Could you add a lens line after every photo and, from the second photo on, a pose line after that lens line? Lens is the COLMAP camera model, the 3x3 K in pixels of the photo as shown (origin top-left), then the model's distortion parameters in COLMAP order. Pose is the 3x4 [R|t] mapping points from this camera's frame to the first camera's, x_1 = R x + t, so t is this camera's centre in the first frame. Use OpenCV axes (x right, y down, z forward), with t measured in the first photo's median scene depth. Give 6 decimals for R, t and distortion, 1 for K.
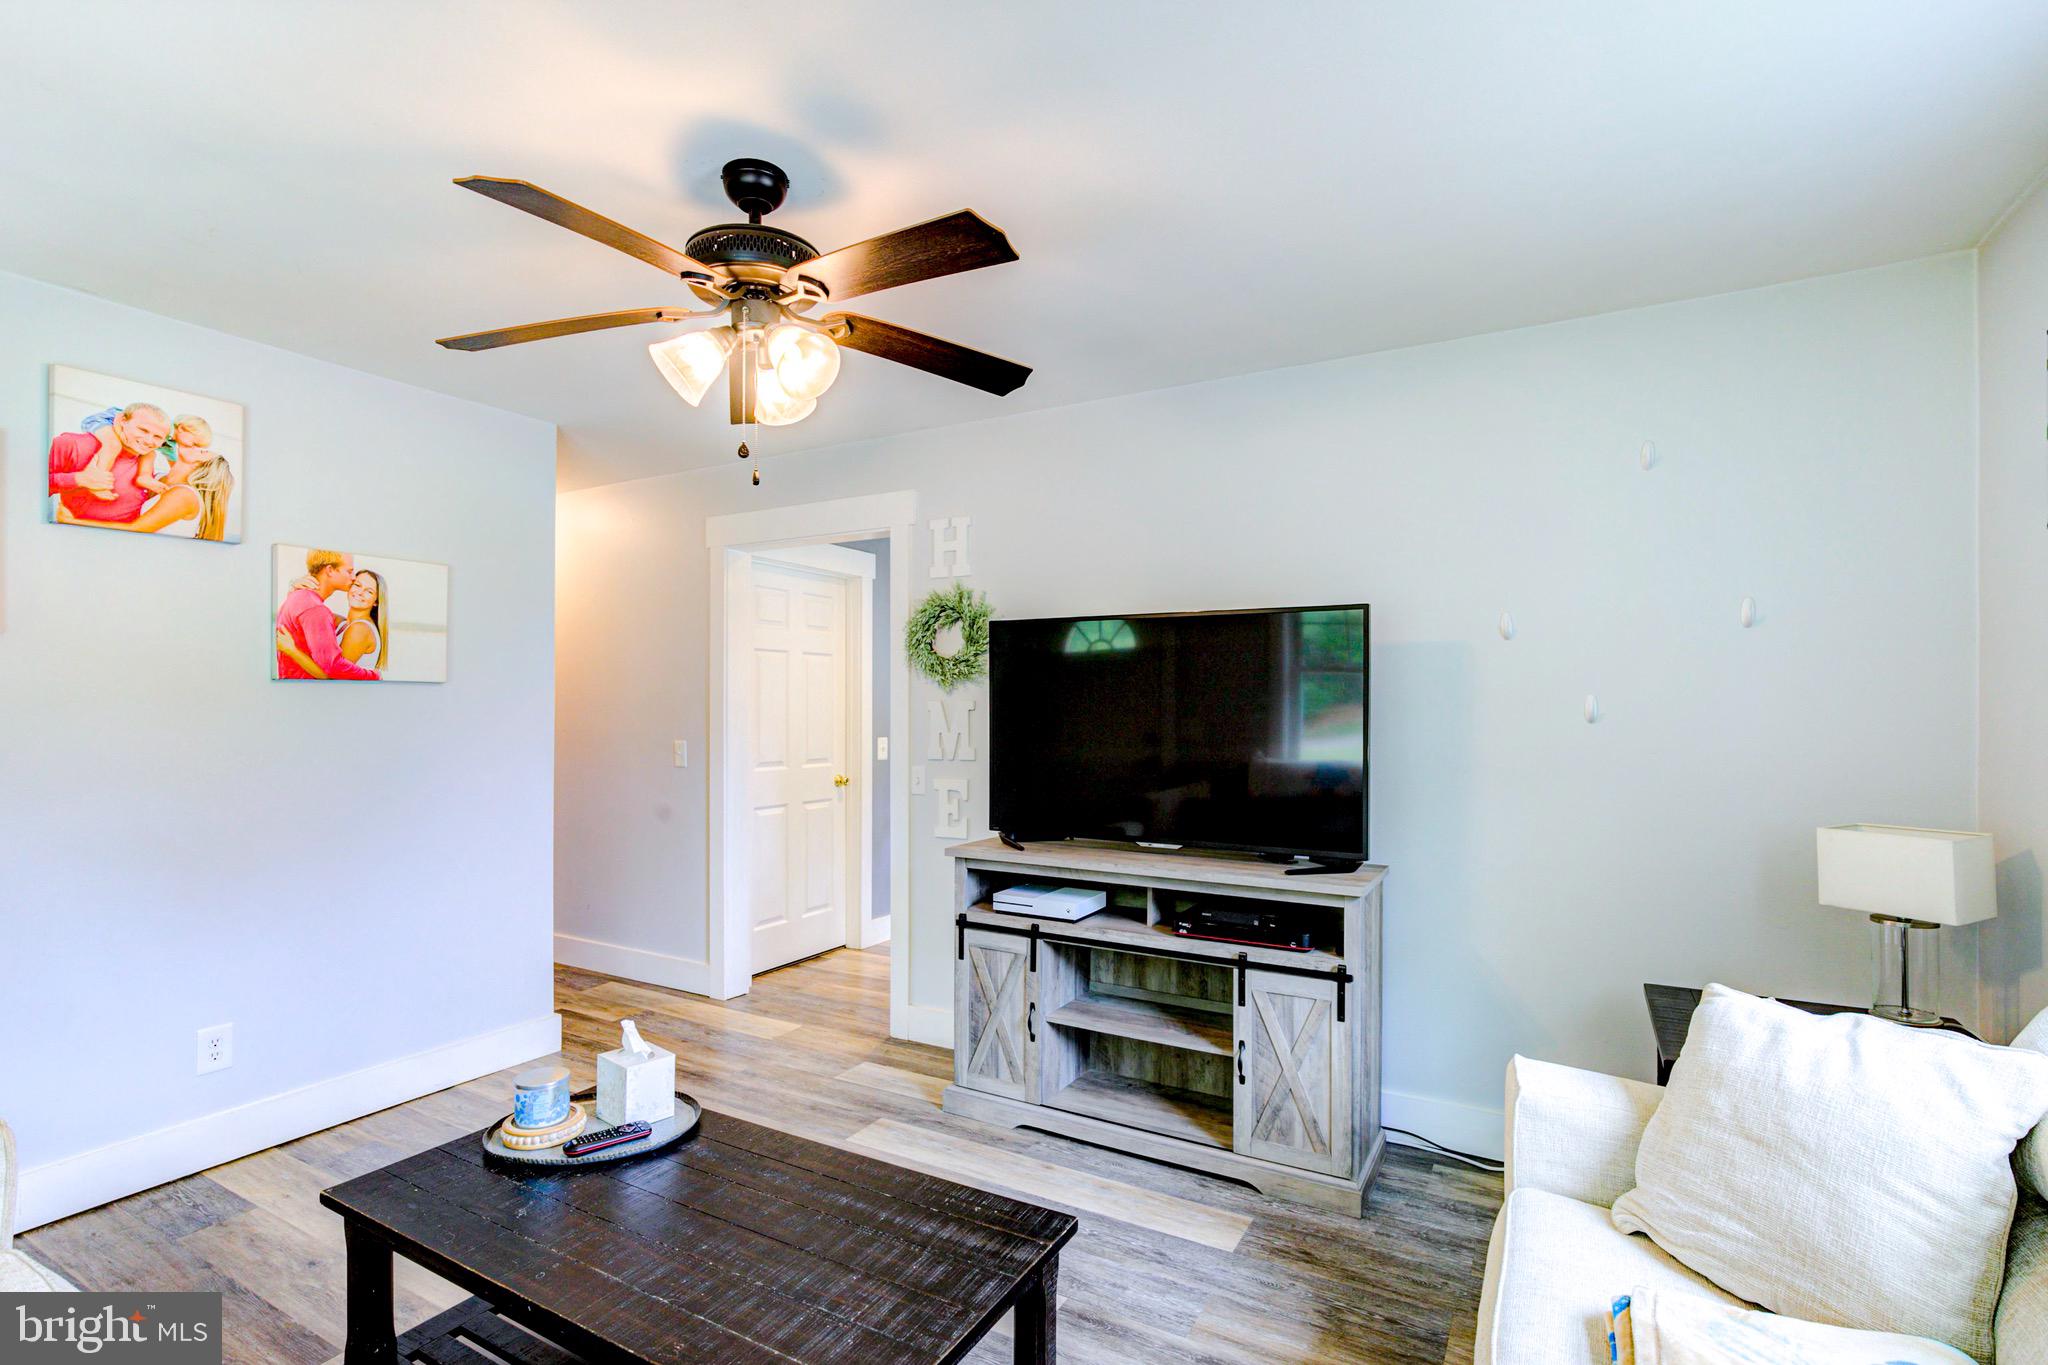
lens RADIAL K [[973.1, 0, 1027.4], [0, 973.1, 696.2], [0, 0, 1]] dist [-0.000286, 0.000029]
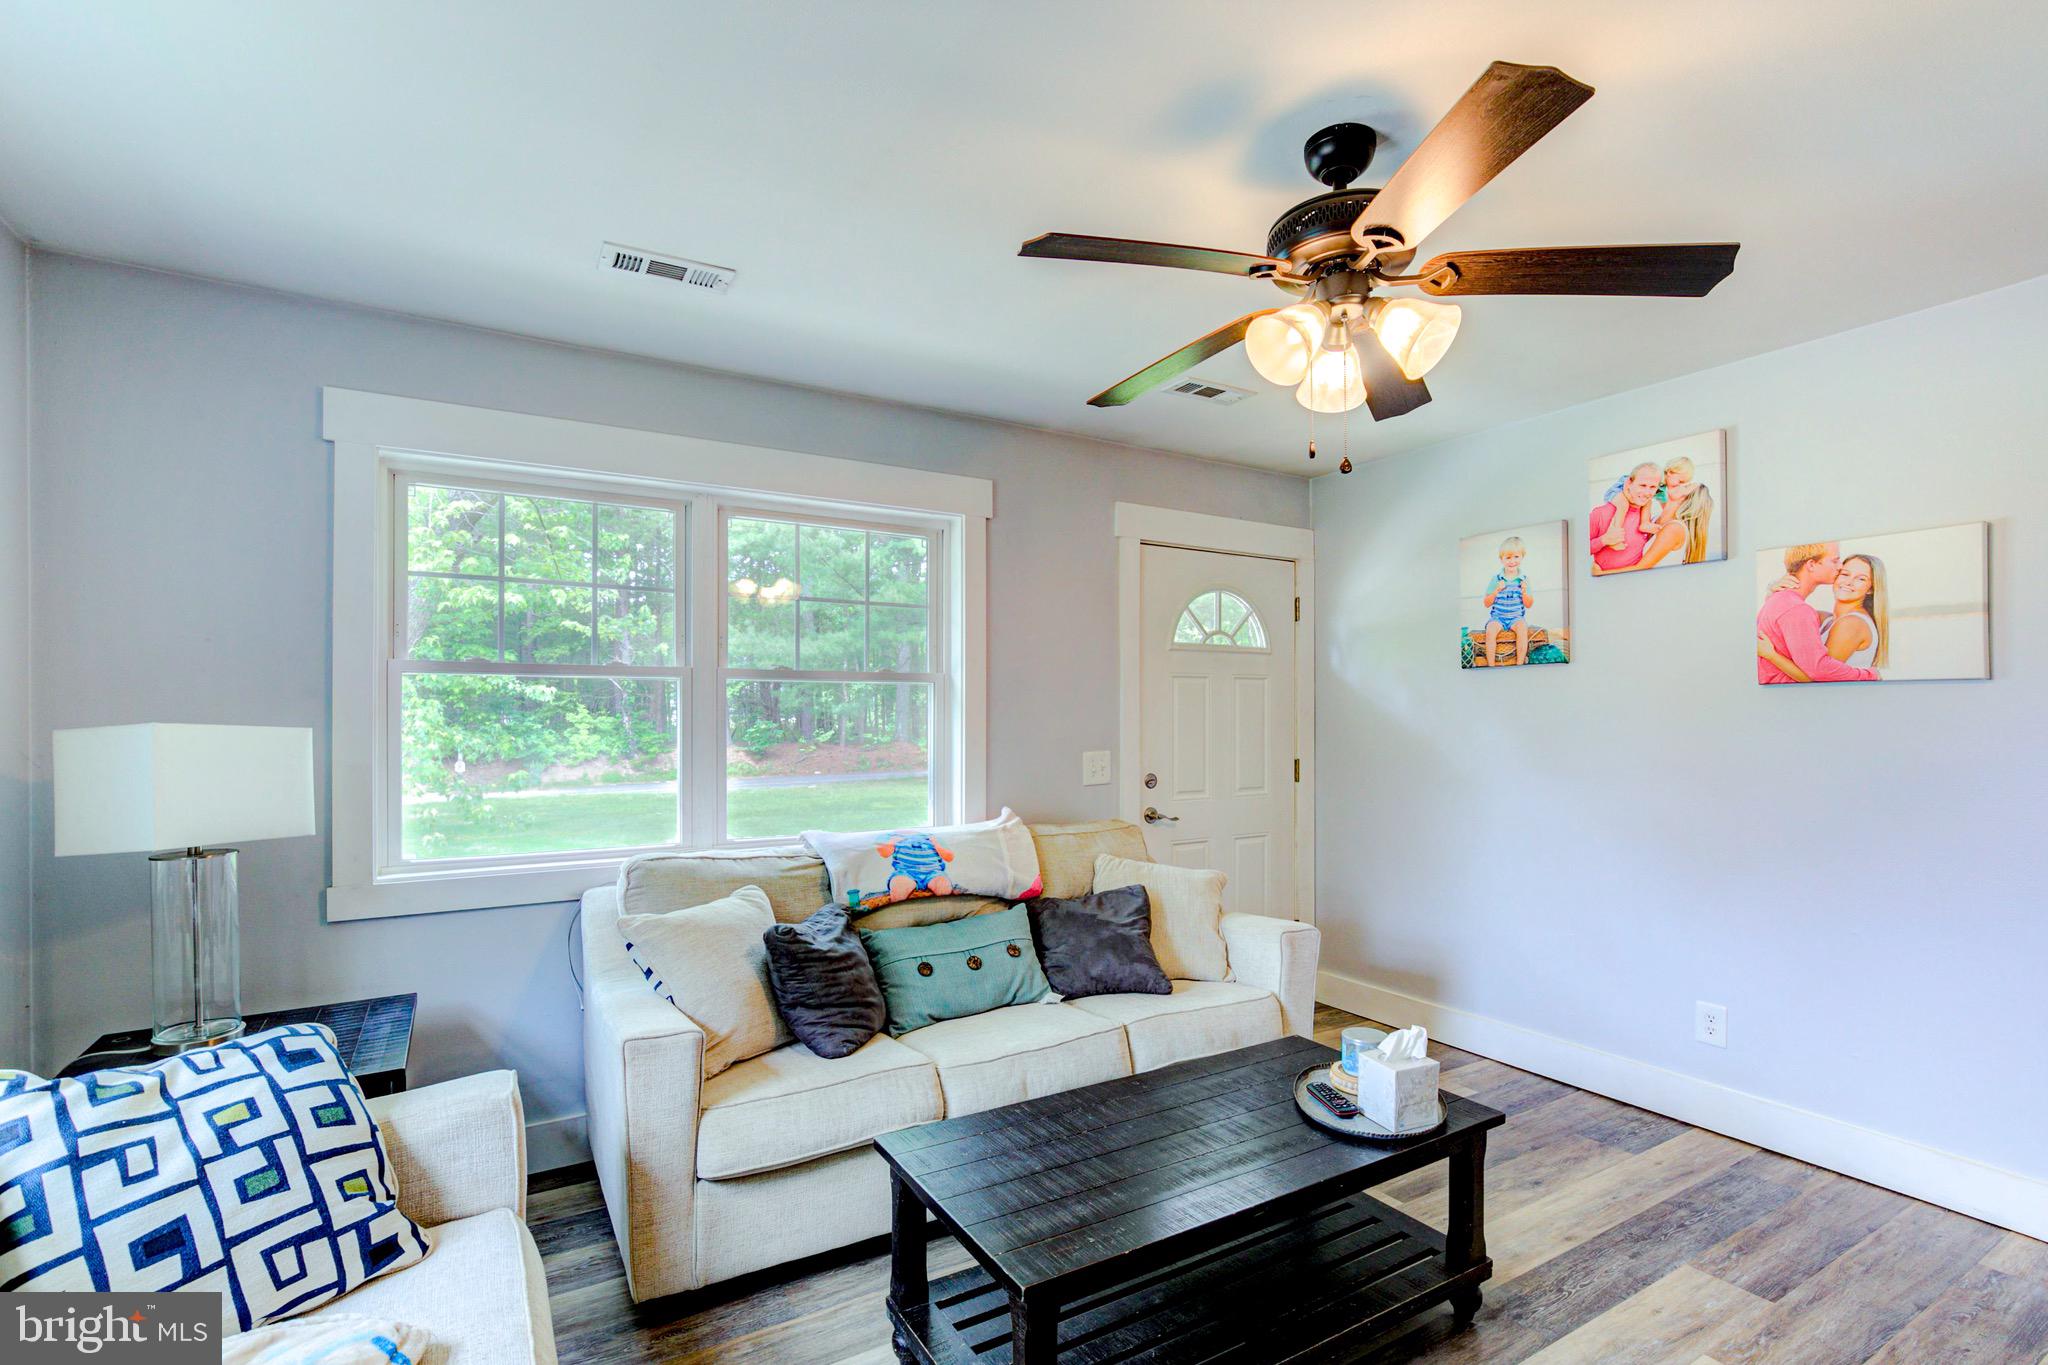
lens RADIAL K [[945.4, 0, 1030.2], [0, 945.4, 721.0], [0, 0, 1]] dist [0.000267, 0.000012]
pose [[-0.493599, 0.003199, -0.869684, 0.447212], [0.010767, 0.999939, -0.002432, 0.013898], [0.869623, -0.010564, -0.493603, 0.817657]]
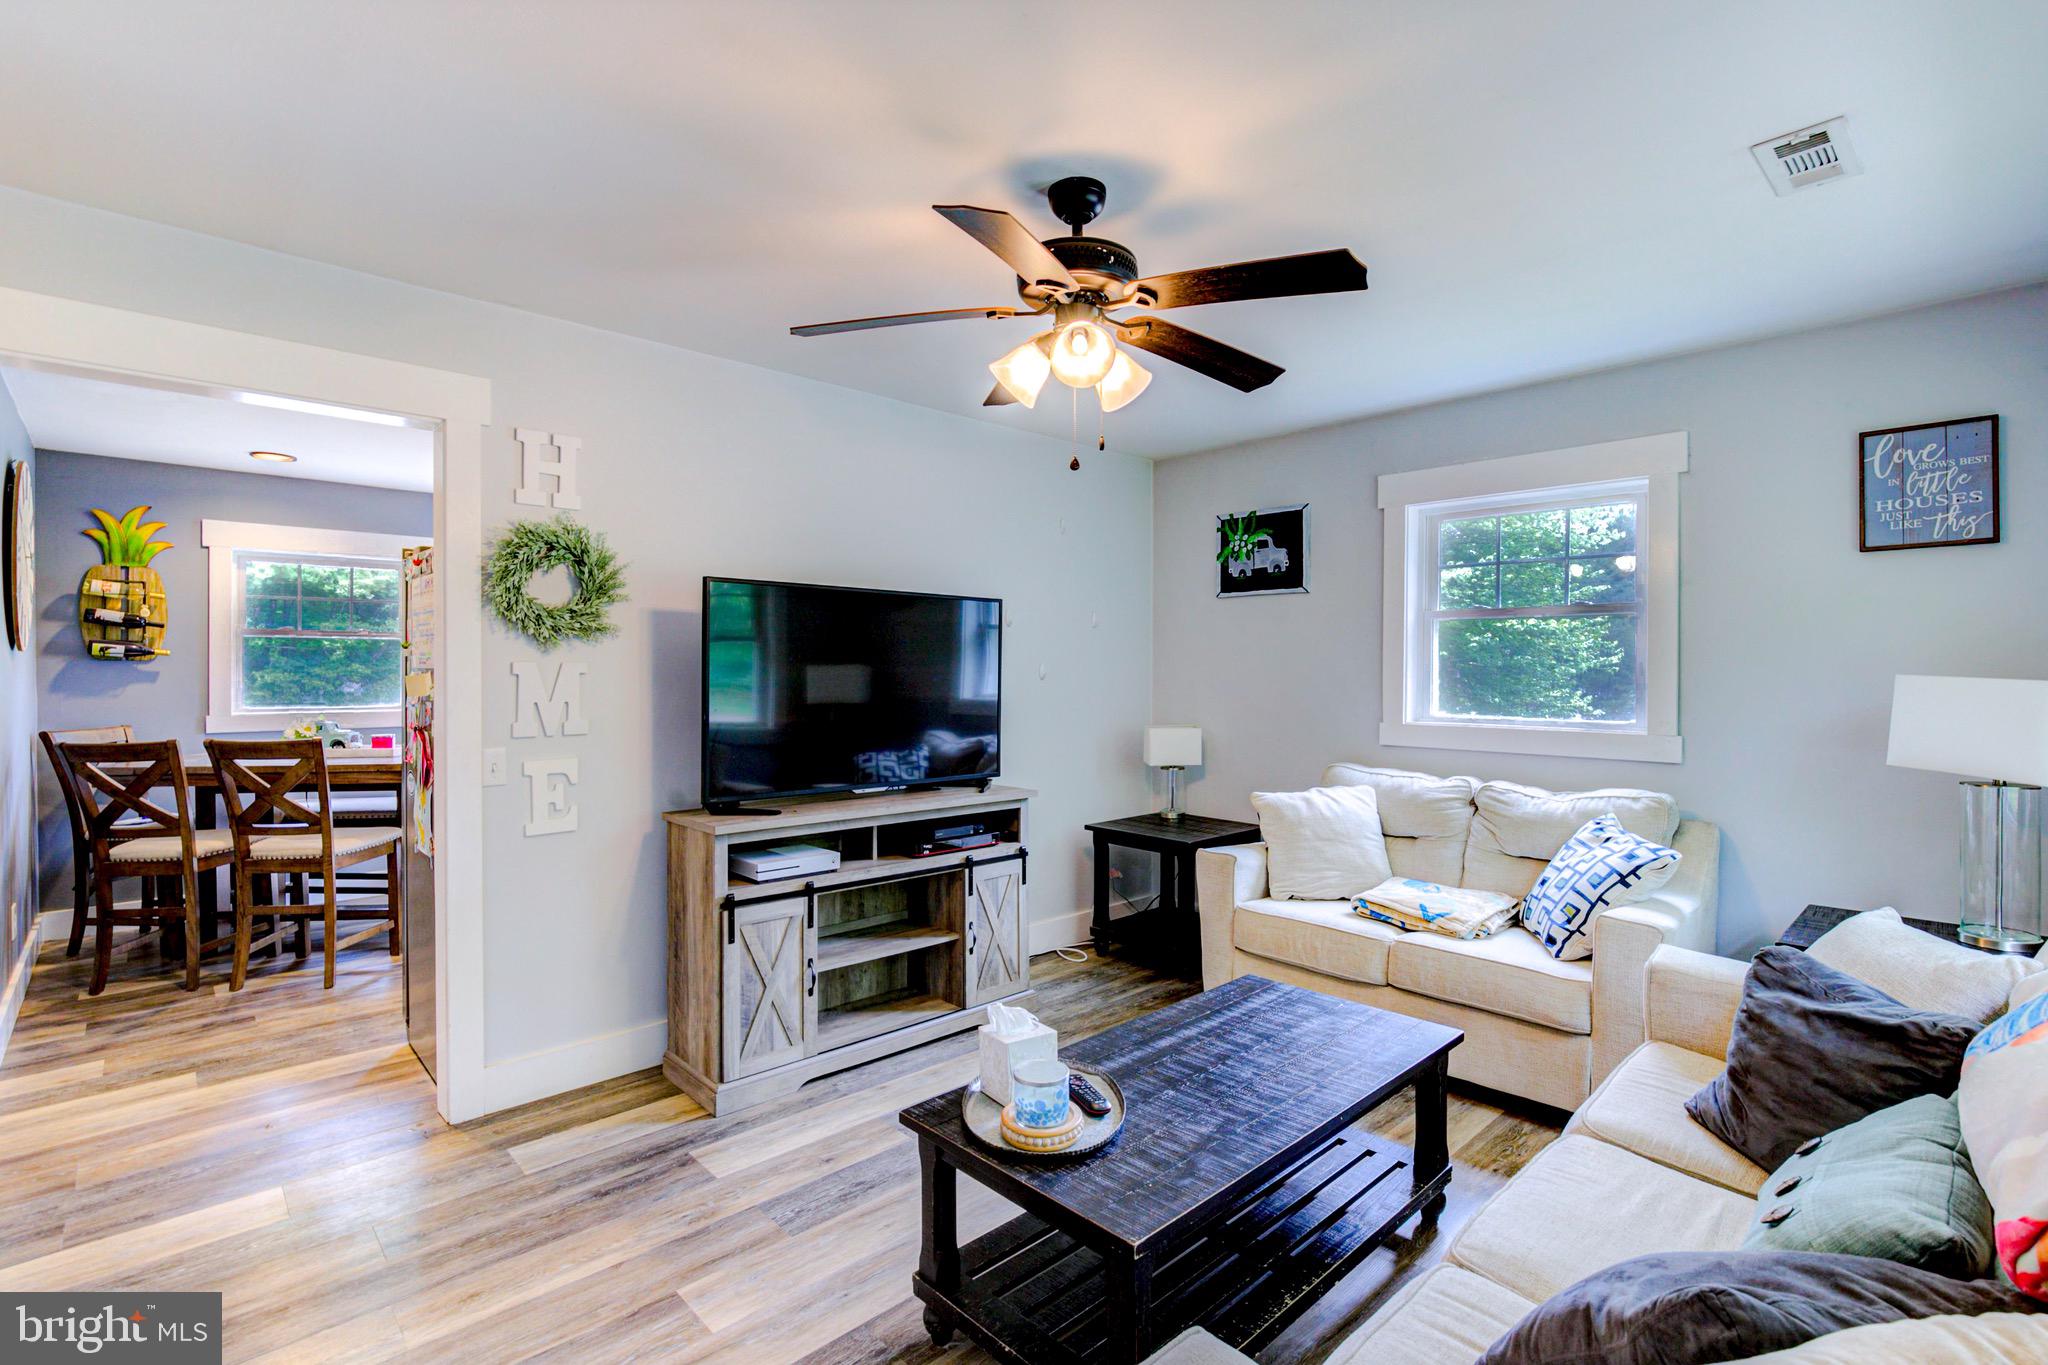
lens RADIAL K [[948.4, 0, 1029.6], [0, 948.4, 675.3], [0, 0, 1]] dist [0.000006, 0.000058]
pose [[0.287901, -0.002295, 0.957657, -0.914974], [-0.008083, 0.999956, 0.004826, 0.010706], [-0.957626, -0.009130, 0.287870, 0.512755]]
